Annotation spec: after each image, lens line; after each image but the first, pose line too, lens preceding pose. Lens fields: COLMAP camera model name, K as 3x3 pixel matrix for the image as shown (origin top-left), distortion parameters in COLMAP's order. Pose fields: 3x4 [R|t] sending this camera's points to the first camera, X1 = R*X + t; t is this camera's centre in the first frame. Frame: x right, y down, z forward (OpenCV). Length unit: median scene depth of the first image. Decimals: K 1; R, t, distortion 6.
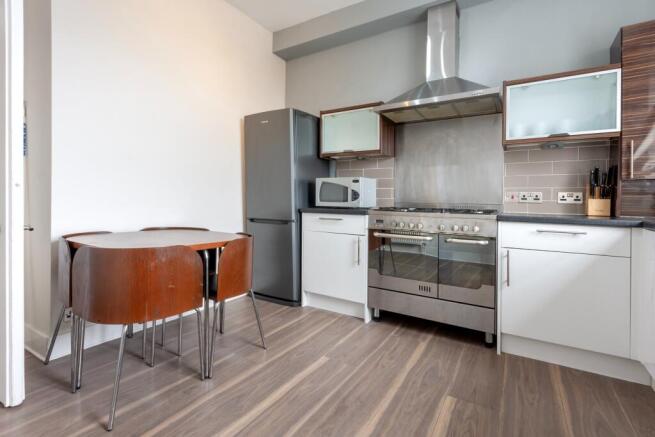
lens RADIAL K [[303.2, 0, 327.7], [0, 303.2, 212.0], [0, 0, 1]] dist [0.001992, 0.000528]
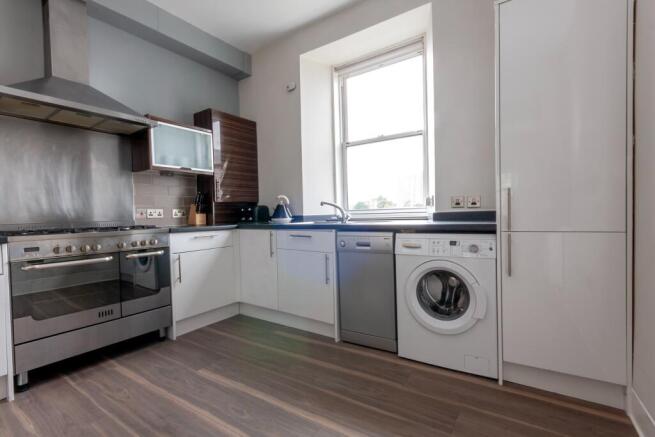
lens RADIAL K [[314.1, 0, 331.6], [0, 314.1, 227.3], [0, 0, 1]] dist [0.001692, 0.000113]
pose [[0.035324, -0.061723, 0.997468, -0.649187], [0.065544, 0.996085, 0.059316, -0.024420], [-0.997224, 0.063283, 0.039231, 0.269860]]
